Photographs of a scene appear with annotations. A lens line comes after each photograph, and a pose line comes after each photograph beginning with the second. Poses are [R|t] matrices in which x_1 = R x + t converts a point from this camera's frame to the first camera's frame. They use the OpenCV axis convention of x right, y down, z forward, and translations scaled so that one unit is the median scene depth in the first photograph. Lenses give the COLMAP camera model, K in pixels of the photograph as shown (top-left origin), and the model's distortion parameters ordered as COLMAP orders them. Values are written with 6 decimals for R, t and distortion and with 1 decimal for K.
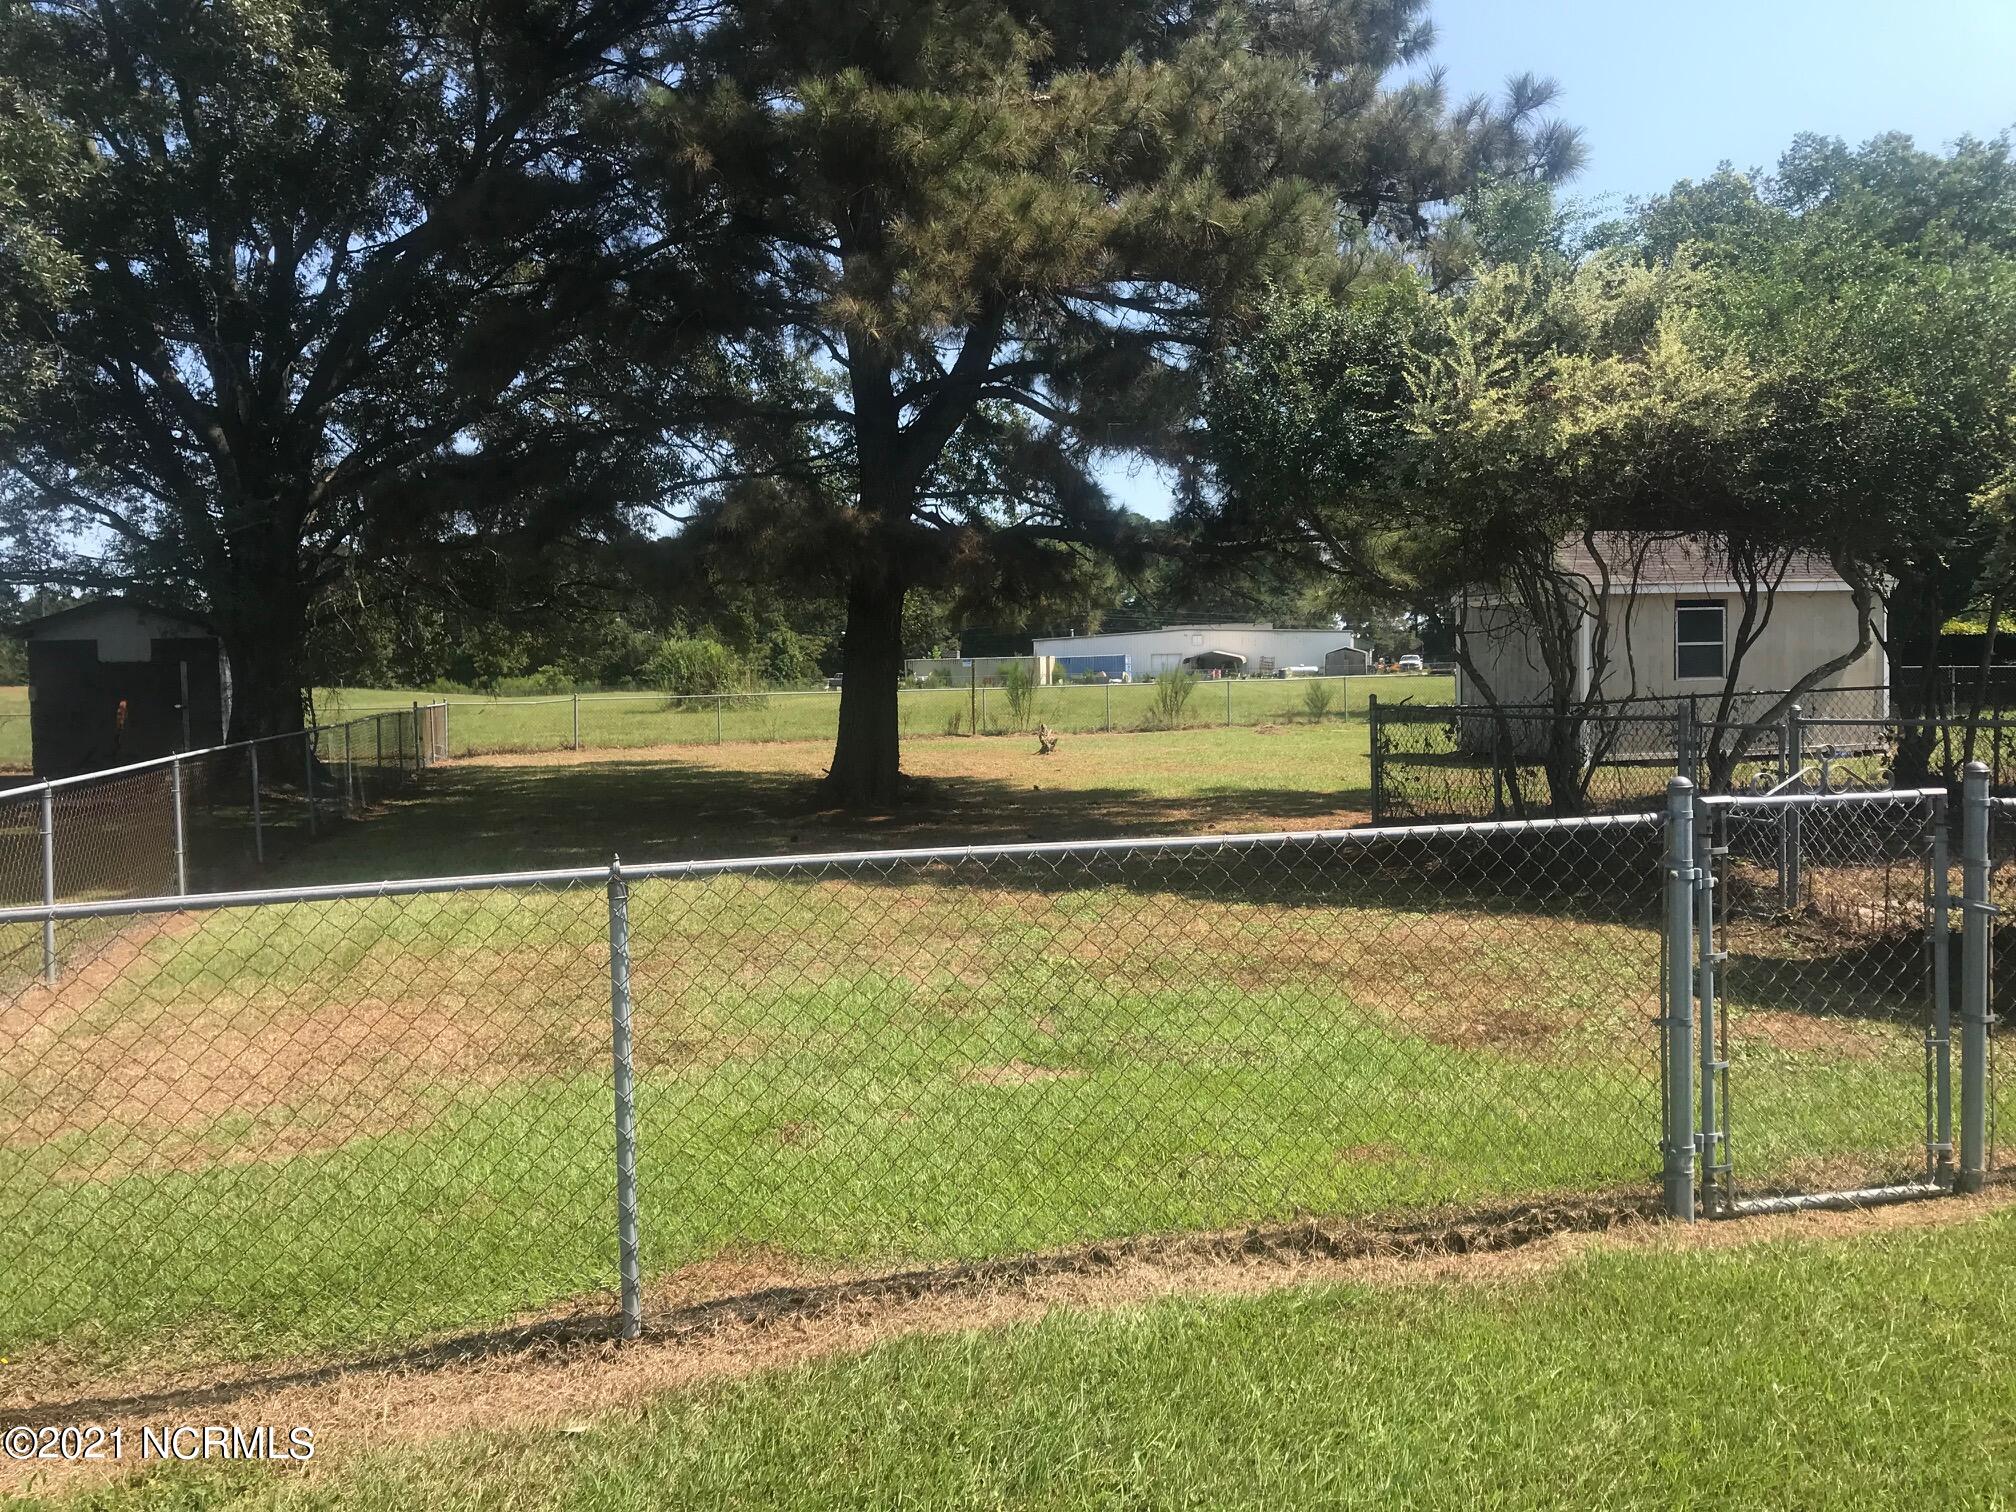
lens RADIAL K [[1688.1, 0, 1047.1], [0, 1688.1, 730.4], [0, 0, 1]] dist [0.085893, -0.144148]
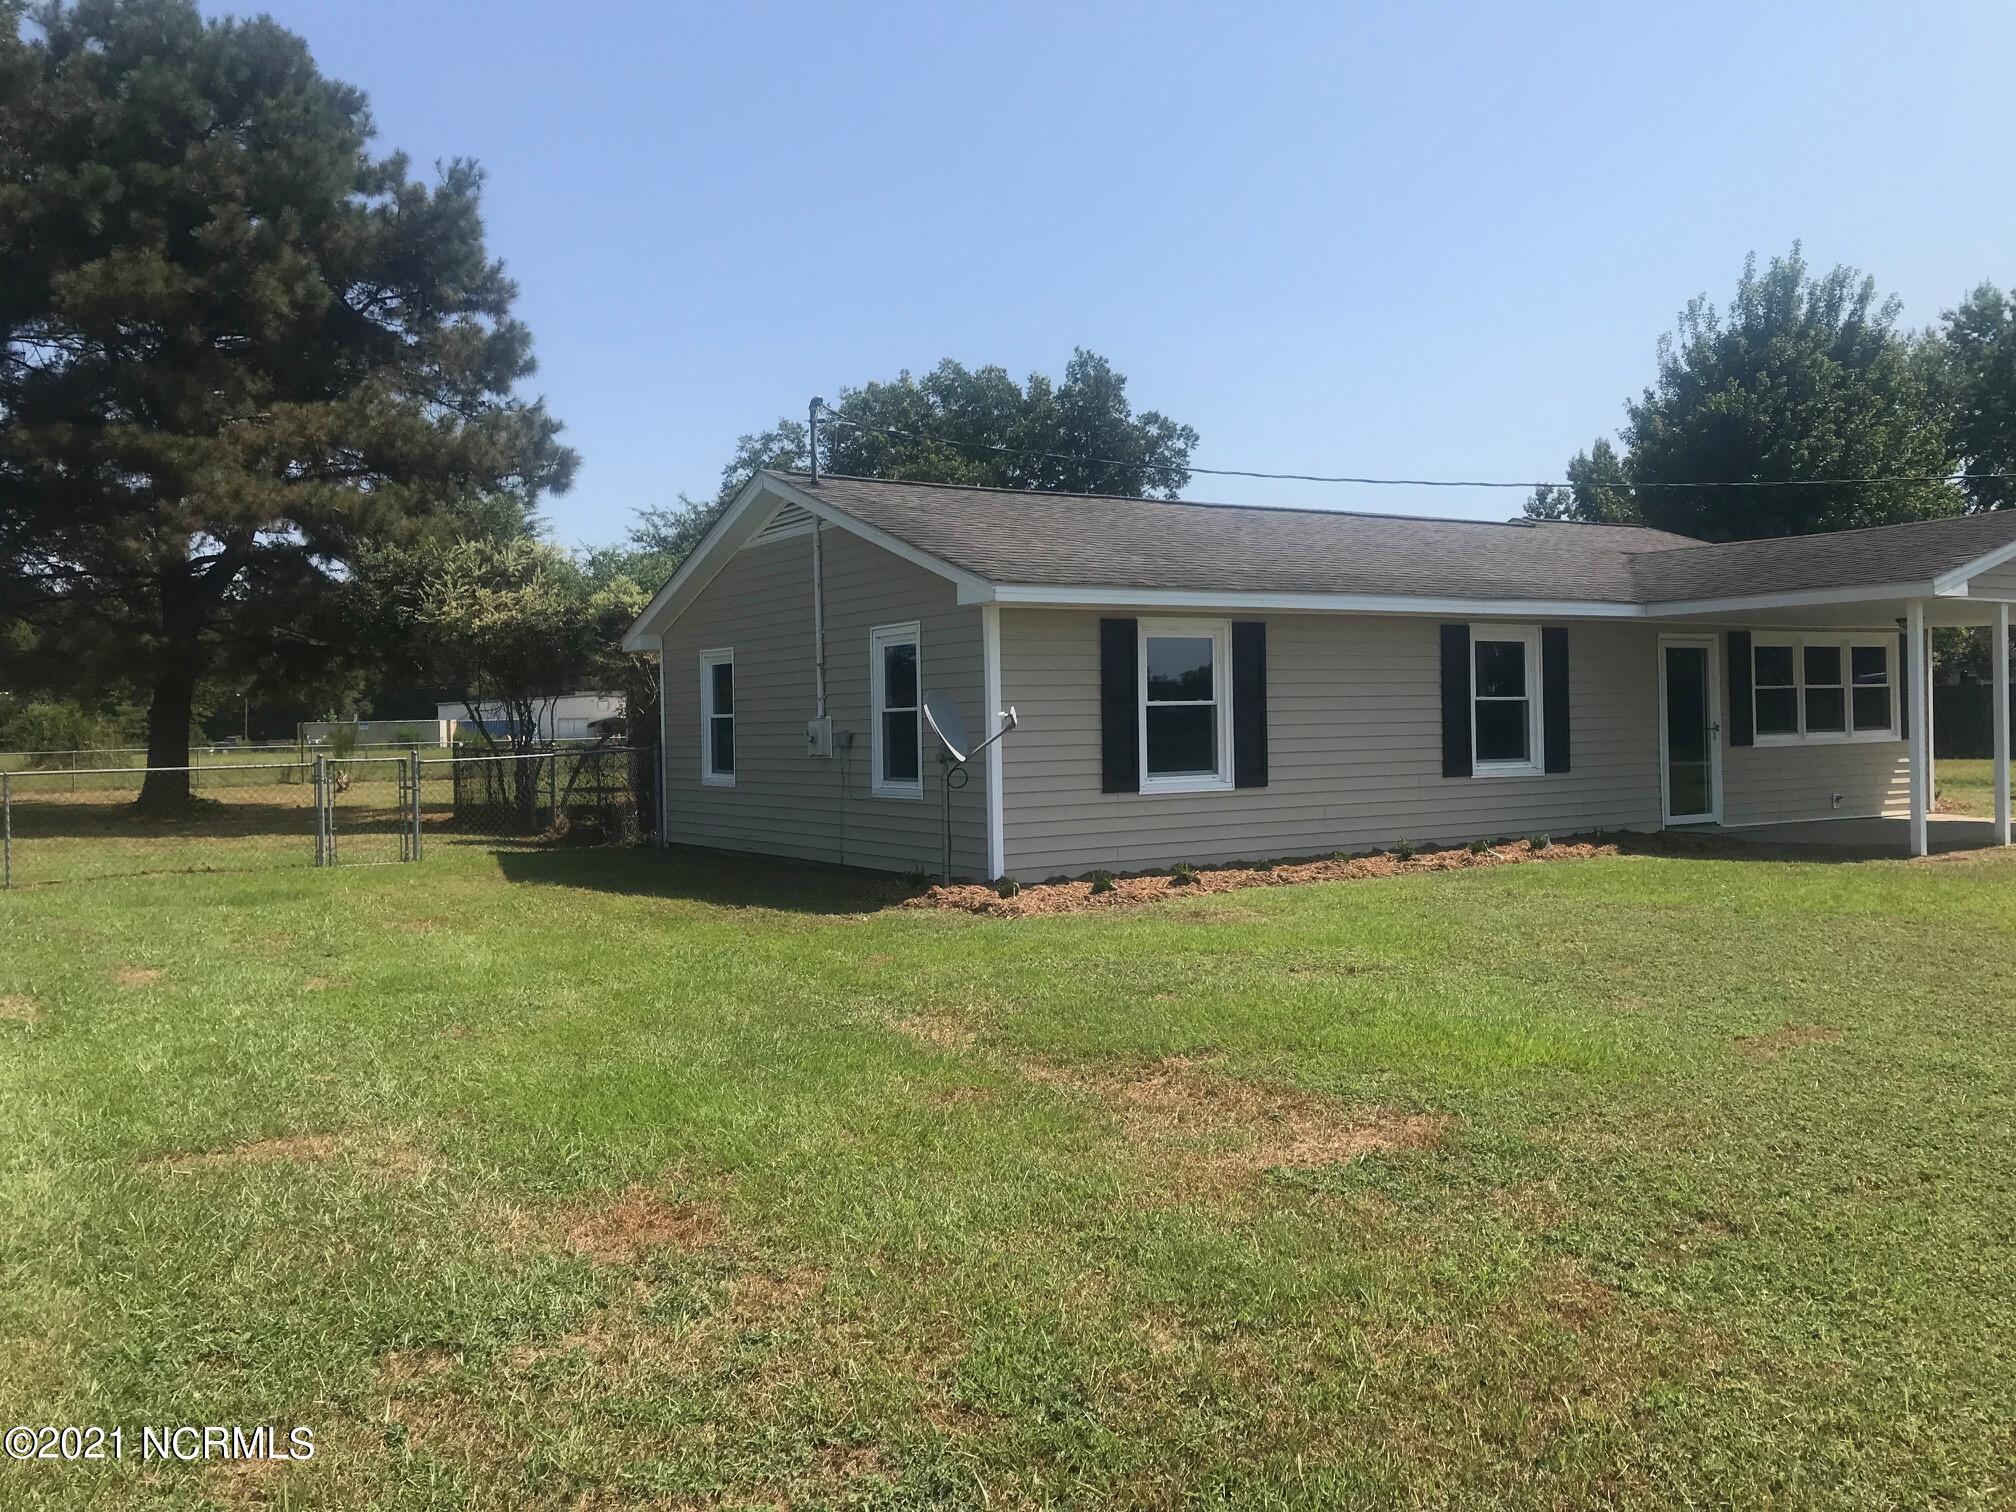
lens RADIAL K [[1596.5, 0, 1011.2], [0, 1596.5, 714.1], [0, 0, 1]] dist [-0.002156, -0.000841]
pose [[0.945741, 0.007001, 0.324846, 0.121605], [0.008804, 0.998849, -0.047157, 0.021534], [-0.324803, 0.047458, 0.944590, -0.520448]]
